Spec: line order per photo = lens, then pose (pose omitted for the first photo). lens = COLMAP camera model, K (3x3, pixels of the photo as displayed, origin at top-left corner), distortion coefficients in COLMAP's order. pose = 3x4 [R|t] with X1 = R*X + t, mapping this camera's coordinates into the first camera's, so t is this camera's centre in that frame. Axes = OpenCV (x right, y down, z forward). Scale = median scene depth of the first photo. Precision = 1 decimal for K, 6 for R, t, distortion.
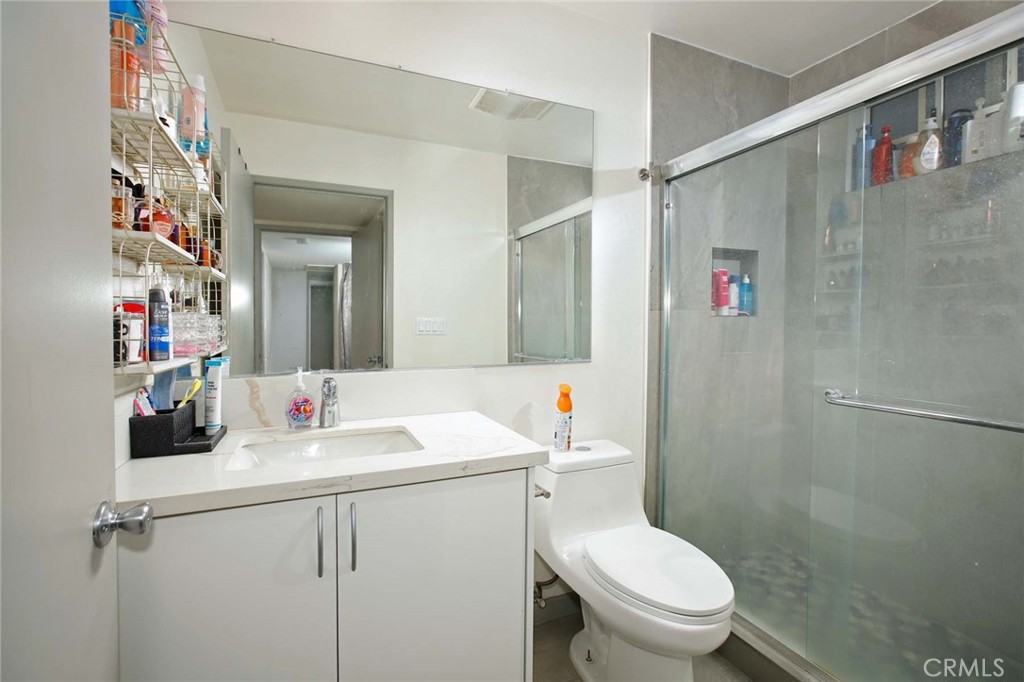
lens RADIAL K [[461.1, 0, 488.6], [0, 461.1, 335.9], [0, 0, 1]] dist [-0.024897, 0.000194]
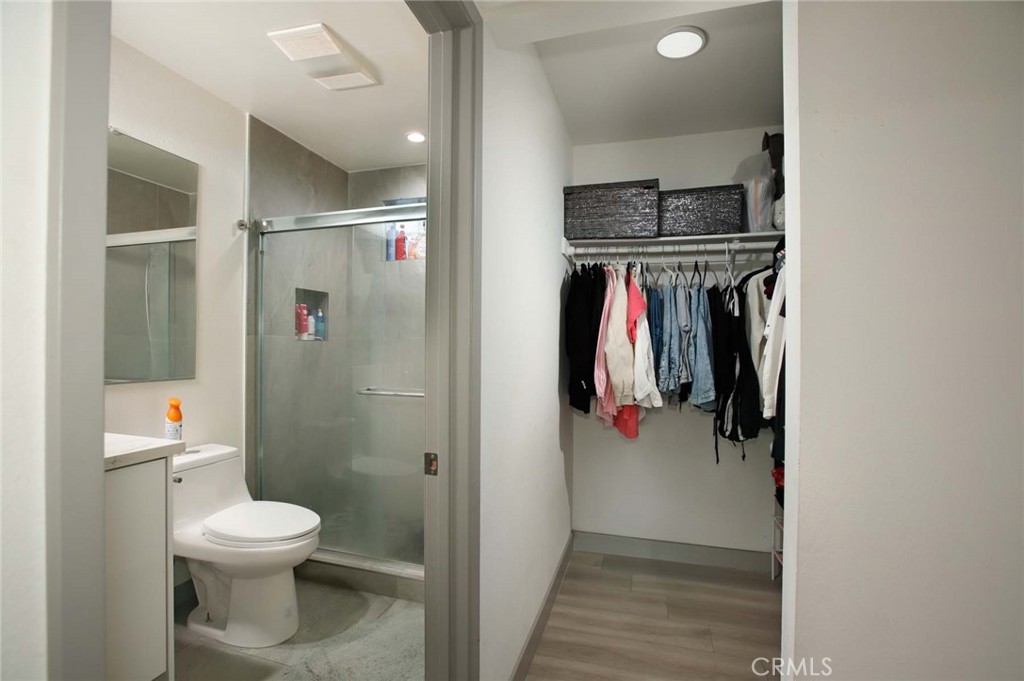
lens RADIAL K [[463.6, 0, 511.4], [0, 463.6, 346.9], [0, 0, 1]] dist [-0.006058, -0.000106]
pose [[0.609937, 0.001463, 0.792448, -0.196885], [0.020126, 0.999647, -0.017336, 0.011560], [-0.792194, 0.026523, 0.609693, -0.311613]]
